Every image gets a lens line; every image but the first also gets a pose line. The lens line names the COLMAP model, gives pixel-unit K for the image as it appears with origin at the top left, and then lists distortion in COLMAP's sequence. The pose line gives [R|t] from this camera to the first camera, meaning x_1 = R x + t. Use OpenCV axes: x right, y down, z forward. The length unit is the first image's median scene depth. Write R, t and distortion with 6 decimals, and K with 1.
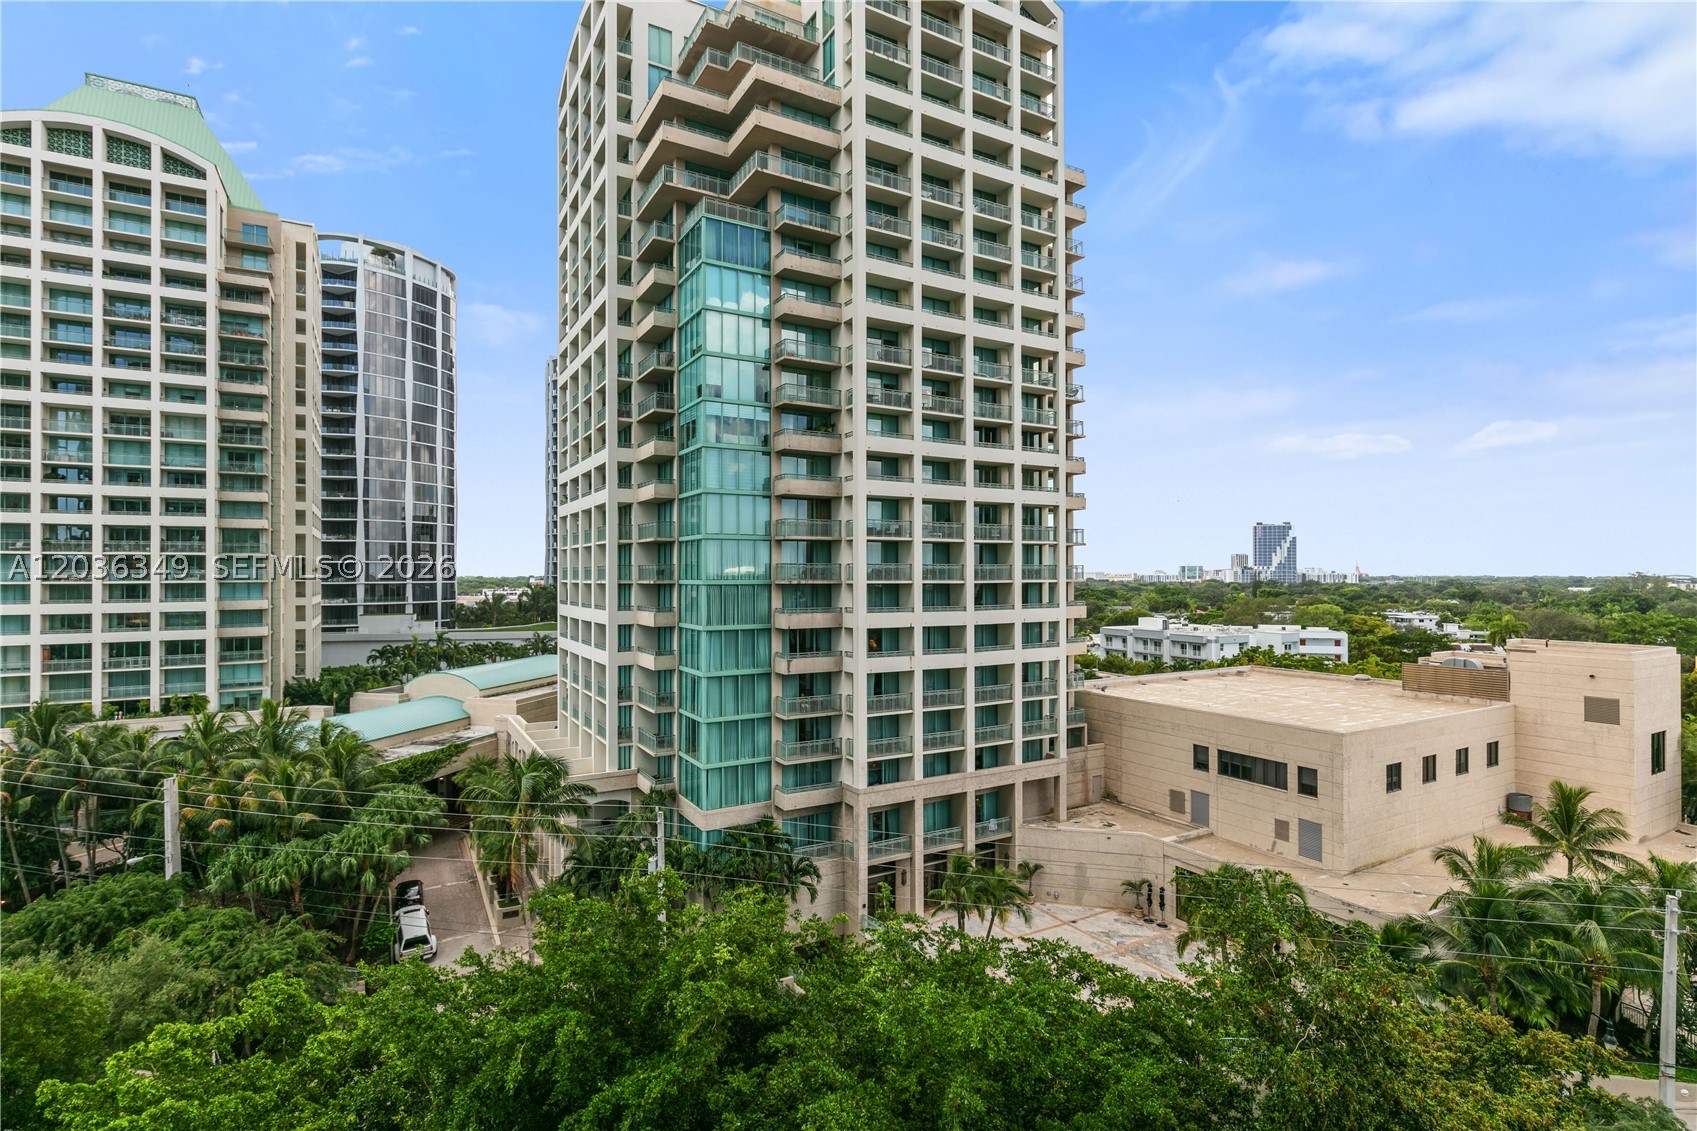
lens RADIAL K [[814.1, 0, 836.0], [0, 814.1, 566.1], [0, 0, 1]] dist [-0.001299, -0.001854]
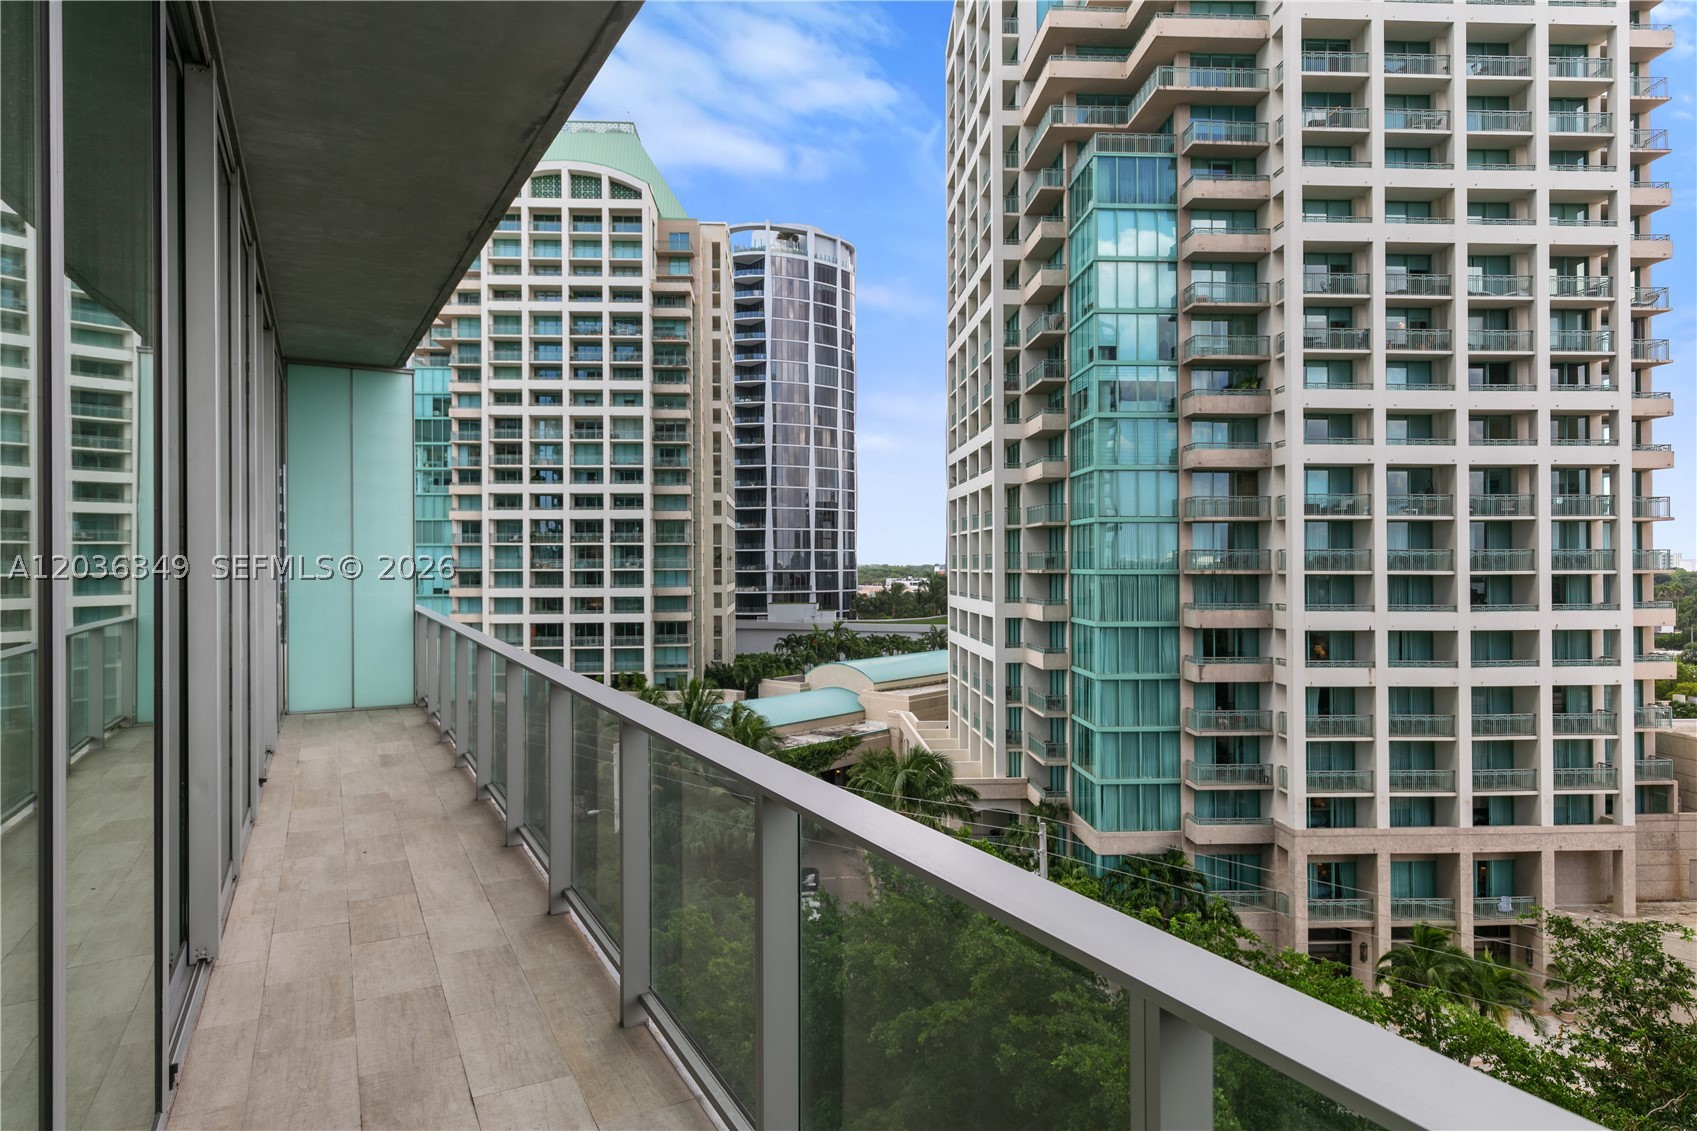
lens RADIAL K [[998.5, 0, 828.5], [0, 998.5, 554.6], [0, 0, 1]] dist [0.000349, -0.003897]
pose [[0.886904, -0.003677, -0.461940, 0.072348], [0.004814, 0.999988, 0.001283, -0.001417], [0.461930, -0.003361, 0.886910, -0.083228]]
